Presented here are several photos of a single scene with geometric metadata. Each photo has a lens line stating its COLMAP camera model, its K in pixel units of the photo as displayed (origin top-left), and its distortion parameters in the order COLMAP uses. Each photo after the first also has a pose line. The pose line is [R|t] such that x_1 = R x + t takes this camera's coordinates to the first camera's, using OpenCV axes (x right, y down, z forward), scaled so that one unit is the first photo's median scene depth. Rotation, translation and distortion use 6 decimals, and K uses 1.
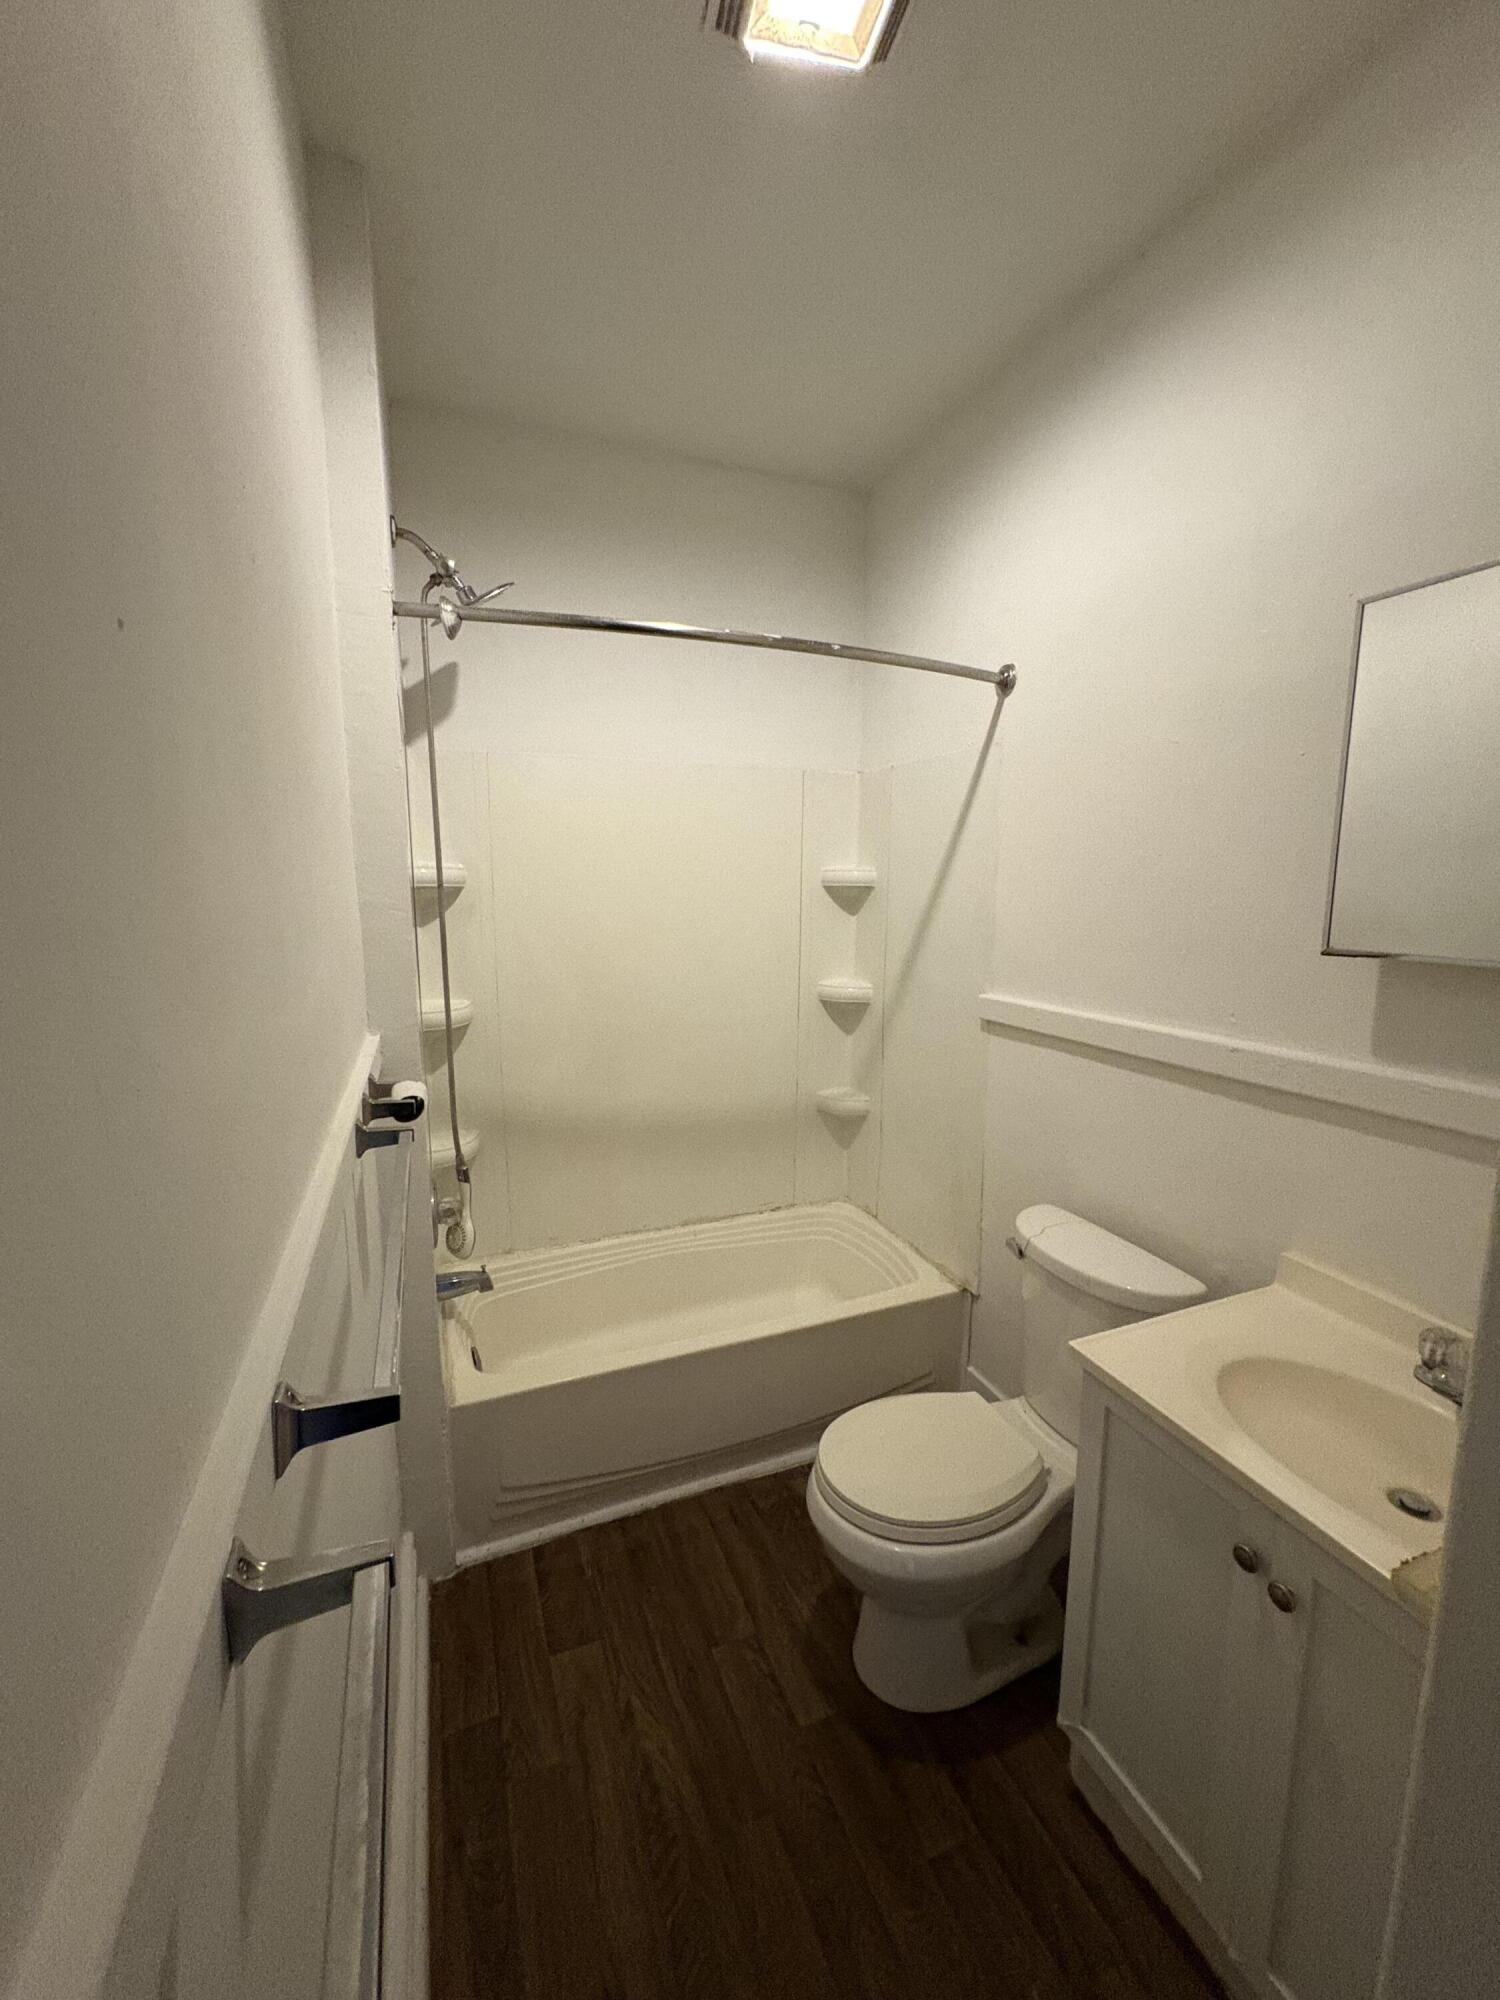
lens RADIAL K [[818.6, 0, 750.0], [0, 818.6, 1000.0], [0, 0, 1]] dist [0.002576, 0.000091]
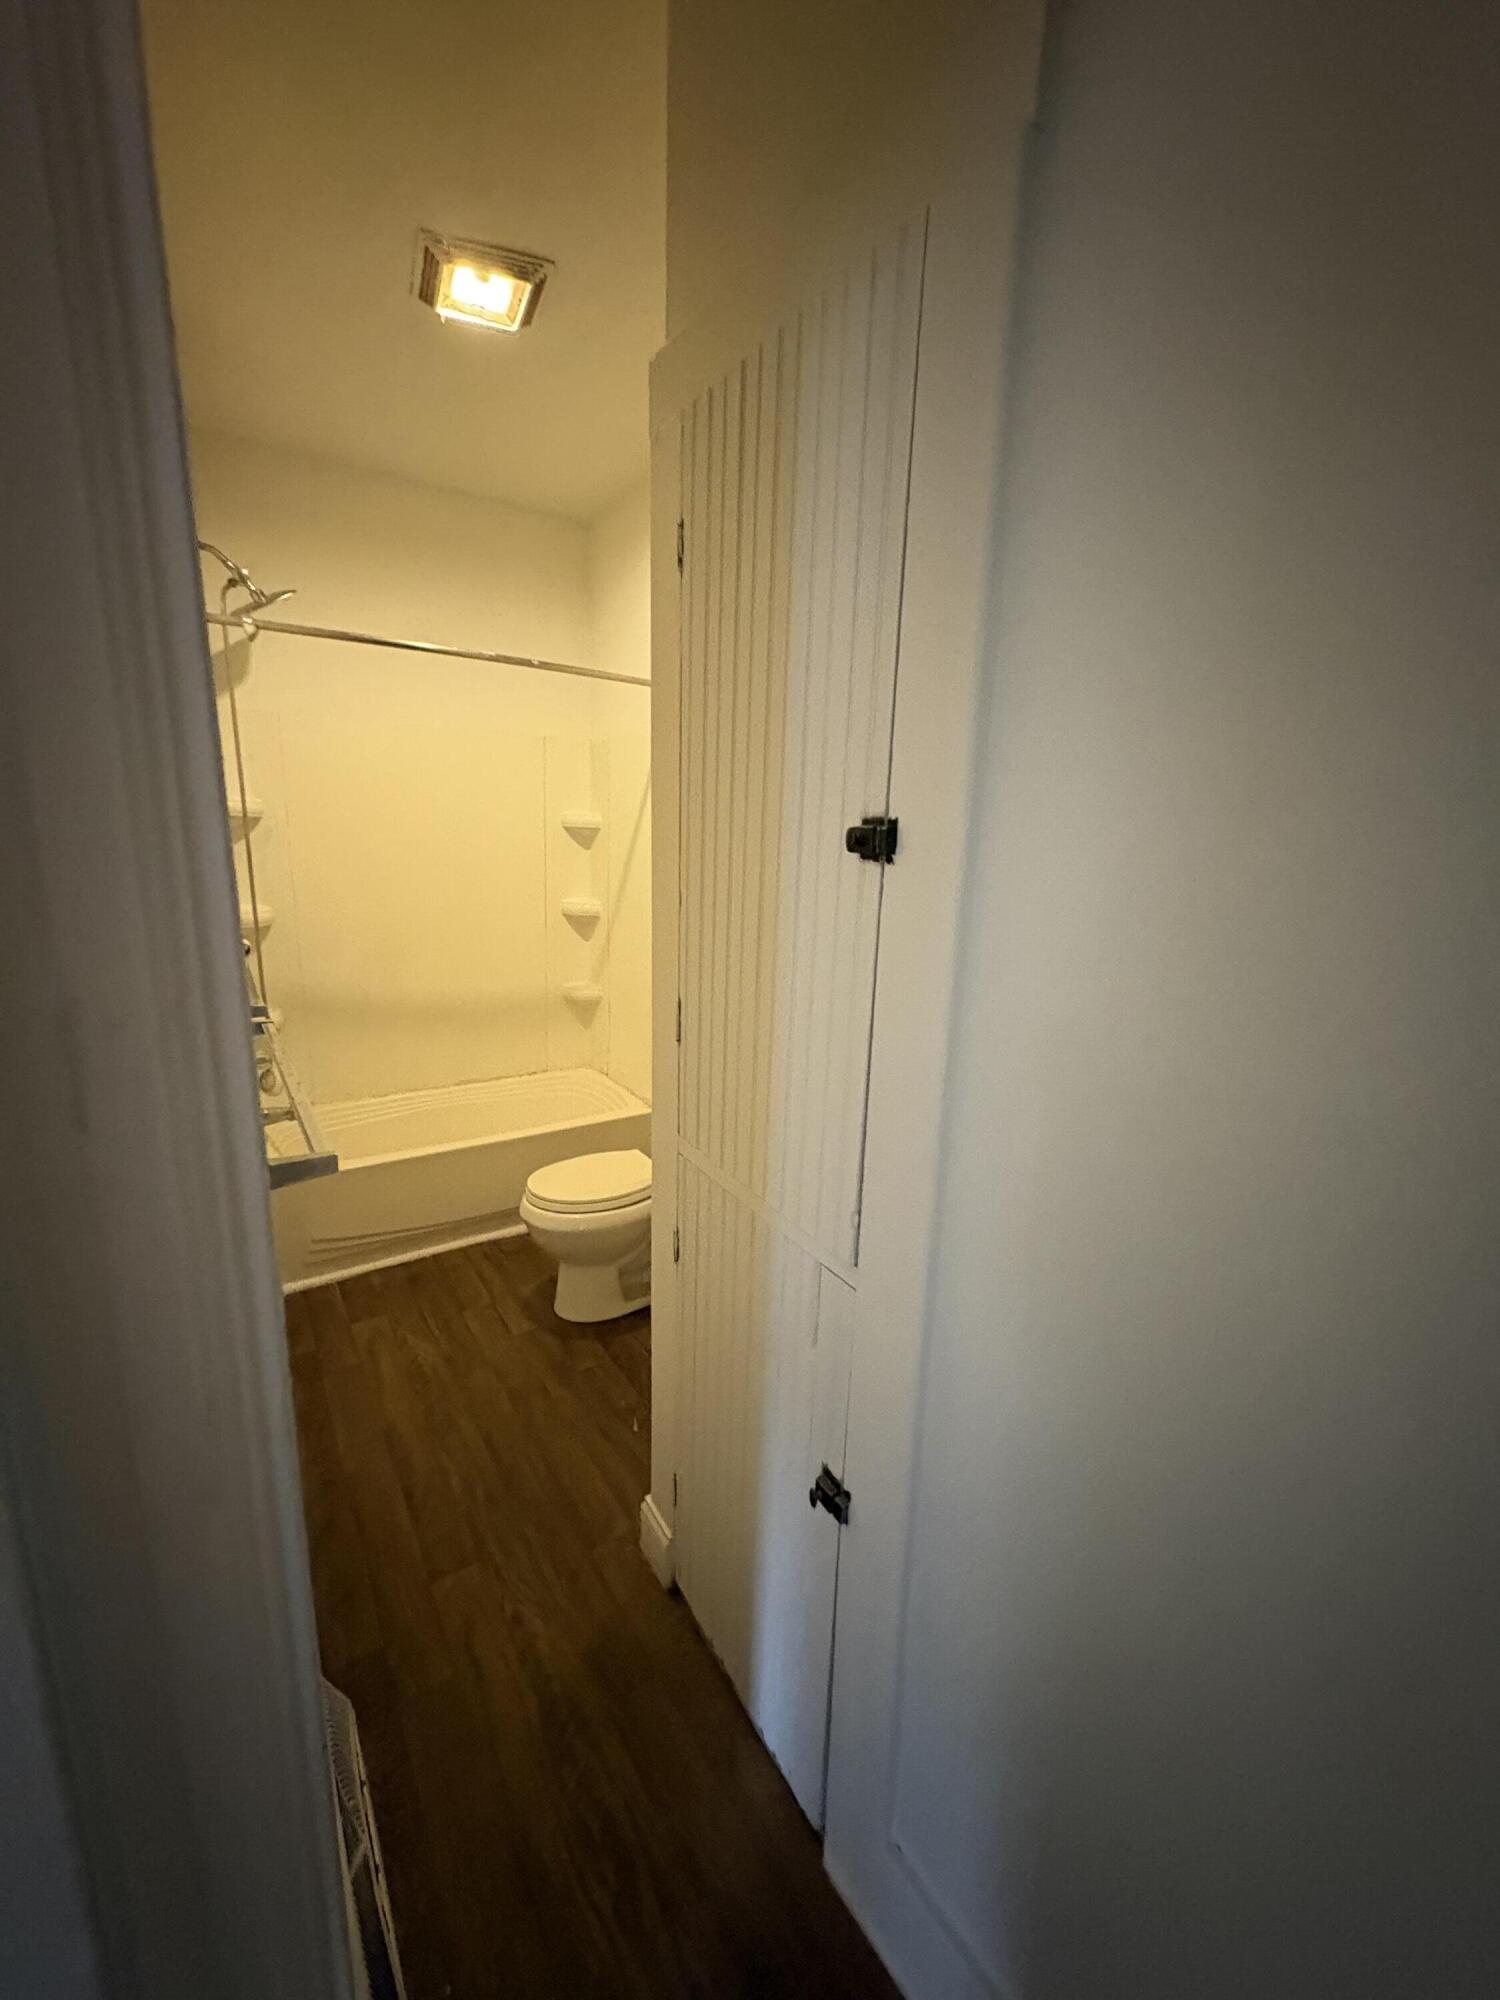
lens RADIAL K [[791.5, 0, 750.7], [0, 791.5, 1002.7], [0, 0, 1]] dist [-0.001727, -0.000172]
pose [[0.974420, -0.015054, 0.224228, 0.136916], [-0.000996, 0.997455, 0.071294, 0.076087], [-0.224731, -0.069694, 0.971925, -0.475000]]
